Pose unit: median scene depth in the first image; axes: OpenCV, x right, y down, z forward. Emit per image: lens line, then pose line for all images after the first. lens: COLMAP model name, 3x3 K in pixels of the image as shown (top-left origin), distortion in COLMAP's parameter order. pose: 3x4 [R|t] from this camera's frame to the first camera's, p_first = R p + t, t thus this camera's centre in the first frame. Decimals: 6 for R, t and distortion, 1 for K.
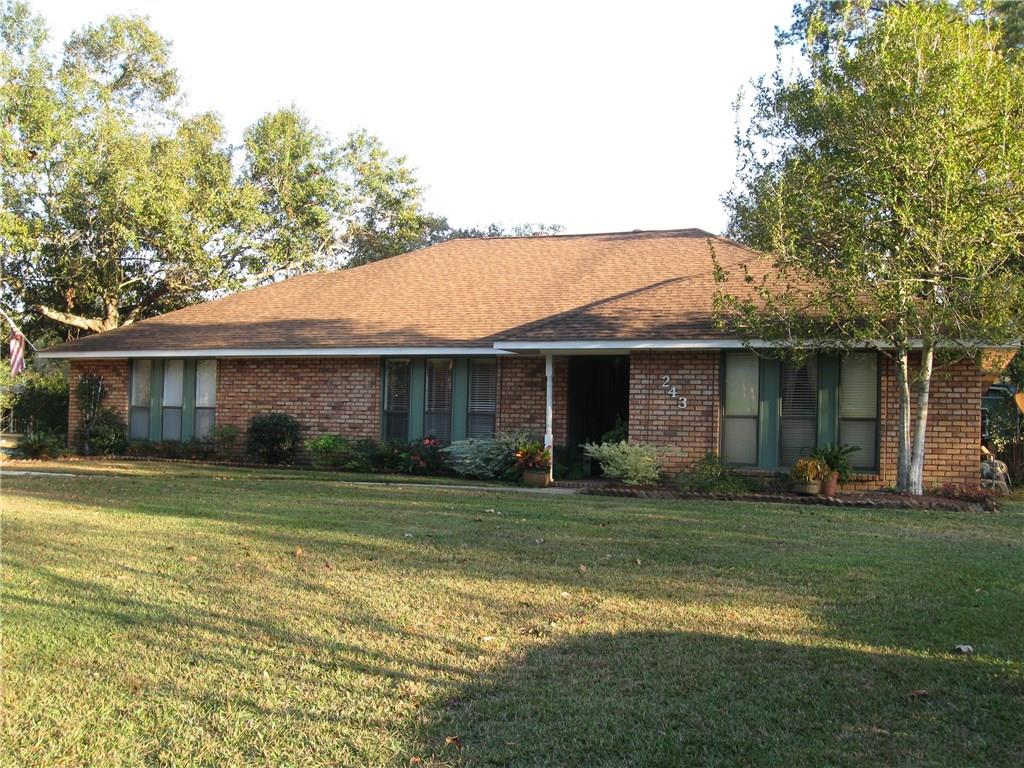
lens RADIAL K [[1057.9, 0, 512.2], [0, 1057.9, 384.5], [0, 0, 1]] dist [-0.107094, 0.000000]
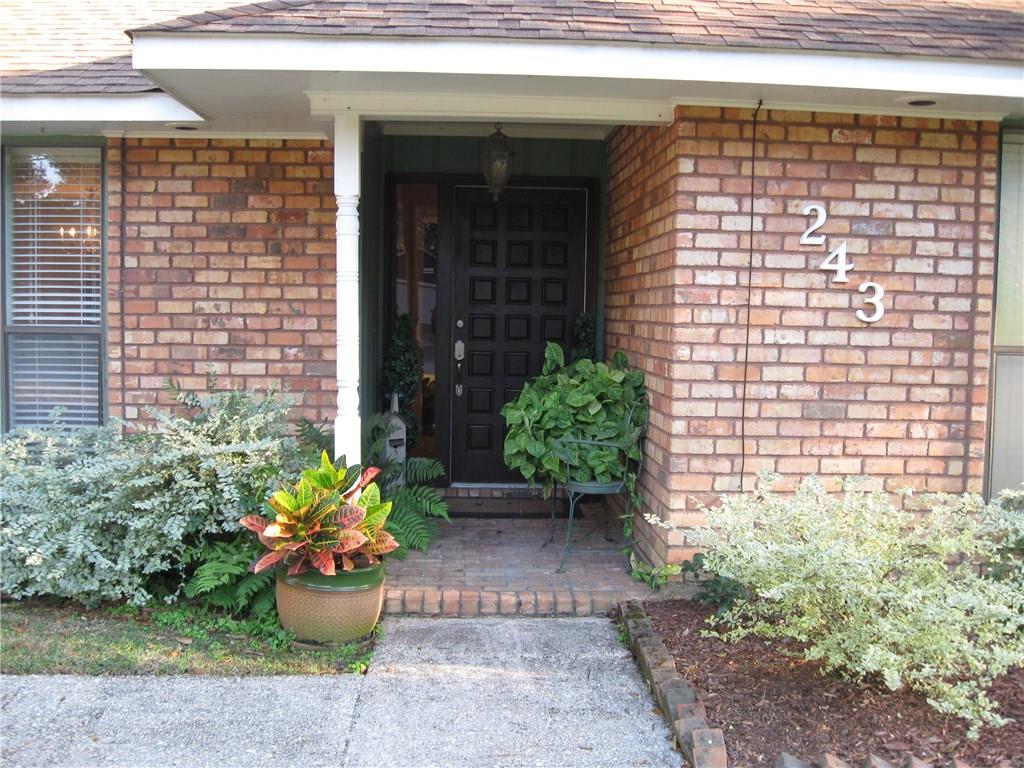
lens RADIAL K [[1057.9, 0, 511.8], [0, 1057.9, 385.4], [0, 0, 1]] dist [-0.107094, 0.000000]
pose [[0.901617, -0.037511, 0.430906, -0.044837], [-0.013432, 0.993324, 0.114575, 0.008774], [-0.432327, -0.109091, 0.895094, 0.782400]]
